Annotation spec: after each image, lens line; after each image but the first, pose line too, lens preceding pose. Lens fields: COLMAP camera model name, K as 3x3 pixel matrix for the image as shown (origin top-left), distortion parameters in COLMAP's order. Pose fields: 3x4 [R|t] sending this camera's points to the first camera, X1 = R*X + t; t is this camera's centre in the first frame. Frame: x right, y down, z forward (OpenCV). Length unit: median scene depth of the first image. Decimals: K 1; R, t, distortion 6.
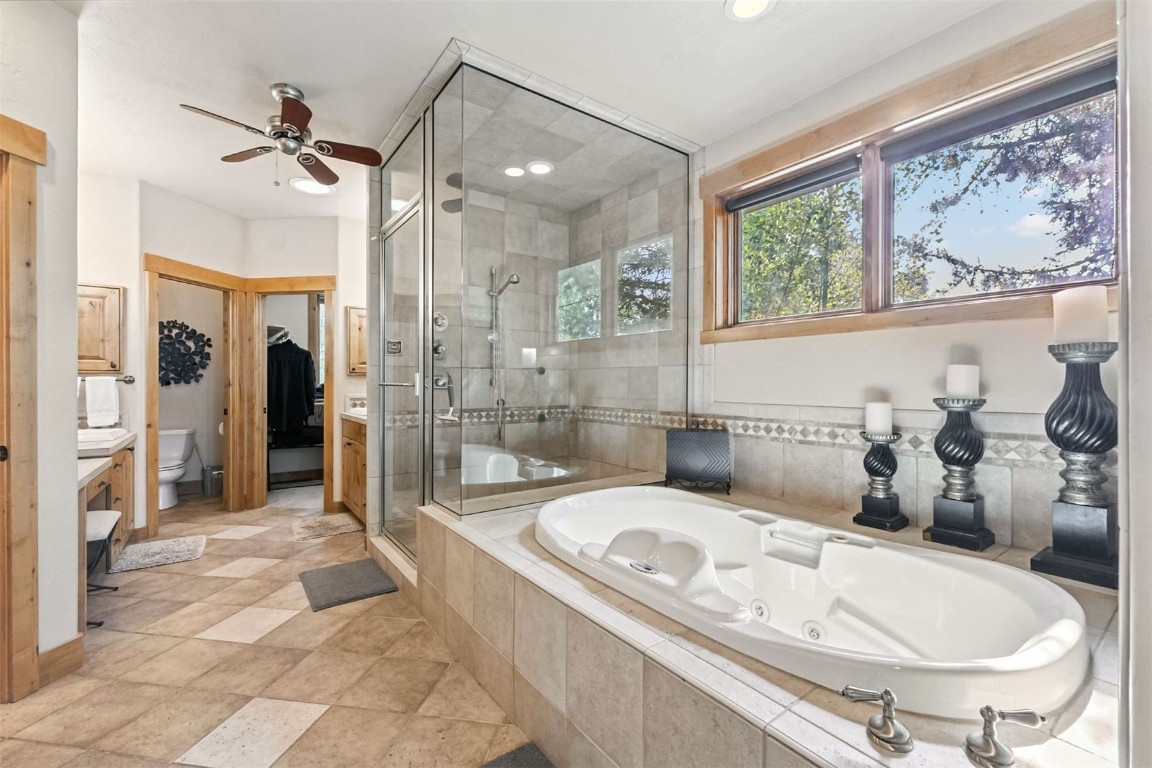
lens RADIAL K [[492.2, 0, 579.7], [0, 492.2, 381.4], [0, 0, 1]] dist [0.001027, 0.000248]
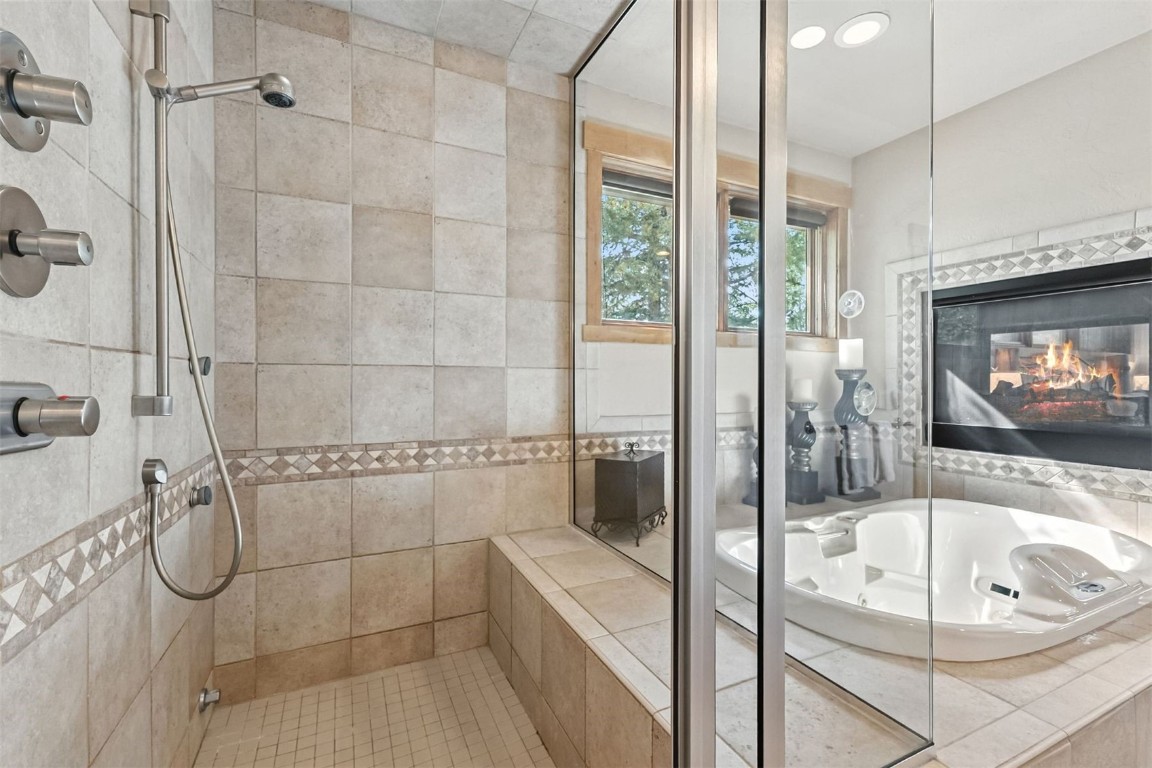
lens RADIAL K [[492.2, 0, 579.7], [0, 492.2, 381.4], [0, 0, 1]] dist [0.001027, 0.000248]
pose [[0.186657, -0.001633, 0.982424, -0.451446], [-0.007548, 0.999967, 0.003096, -0.015420], [-0.982396, -0.007993, 0.186638, 0.790334]]
